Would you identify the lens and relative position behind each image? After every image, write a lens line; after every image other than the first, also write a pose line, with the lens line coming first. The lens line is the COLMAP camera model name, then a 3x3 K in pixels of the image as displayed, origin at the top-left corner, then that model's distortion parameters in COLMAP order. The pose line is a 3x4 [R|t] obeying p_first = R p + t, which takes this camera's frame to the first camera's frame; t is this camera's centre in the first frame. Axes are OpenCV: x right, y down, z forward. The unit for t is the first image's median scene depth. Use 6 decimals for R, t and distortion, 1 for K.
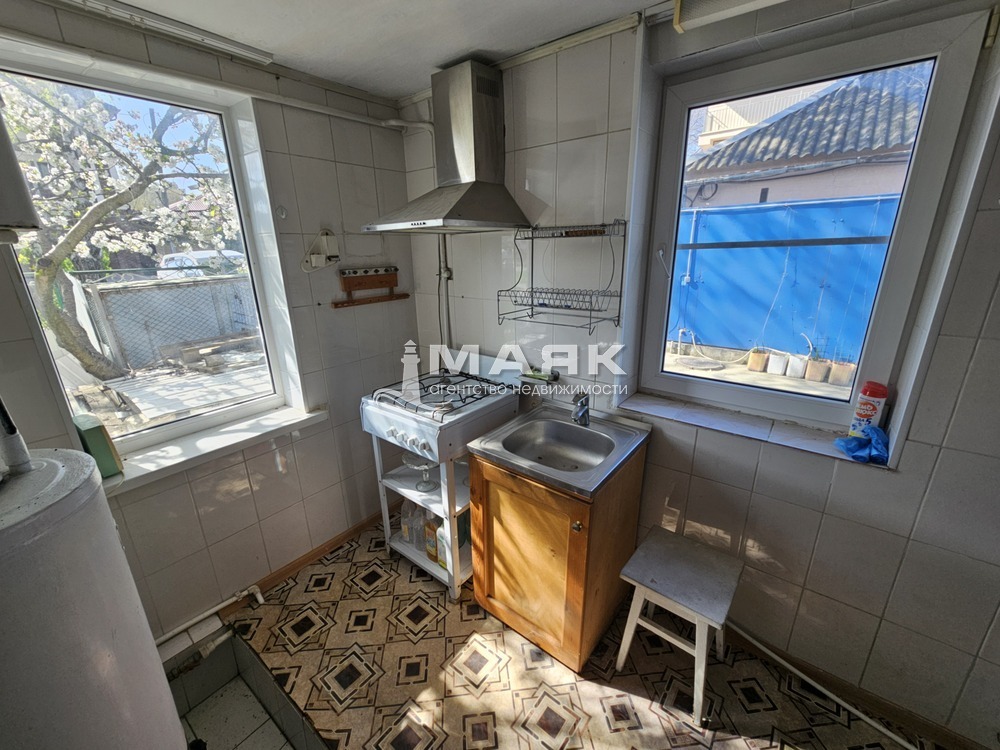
lens RADIAL K [[409.5, 0, 500.8], [0, 409.5, 379.6], [0, 0, 1]] dist [-0.001452, -0.000929]
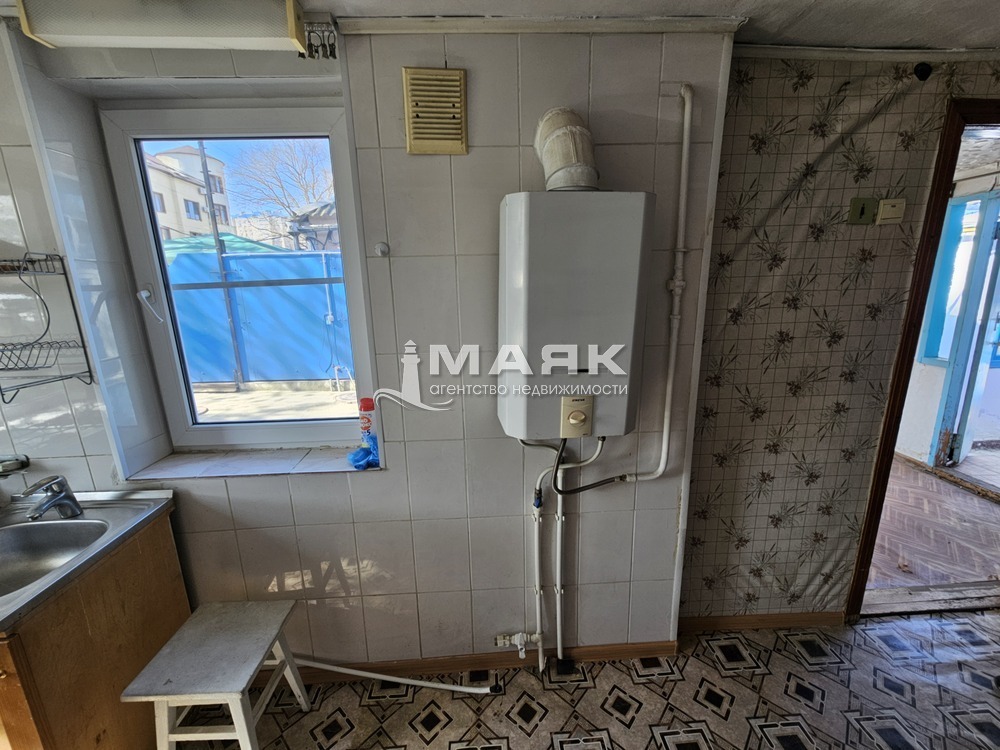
lens RADIAL K [[409.5, 0, 500.8], [0, 409.5, 379.6], [0, 0, 1]] dist [-0.001452, -0.000929]
pose [[0.744124, -0.151060, 0.650739, 0.389484], [0.210876, 0.977409, -0.014247, 0.045799], [-0.633886, 0.147827, 0.759168, -0.126480]]
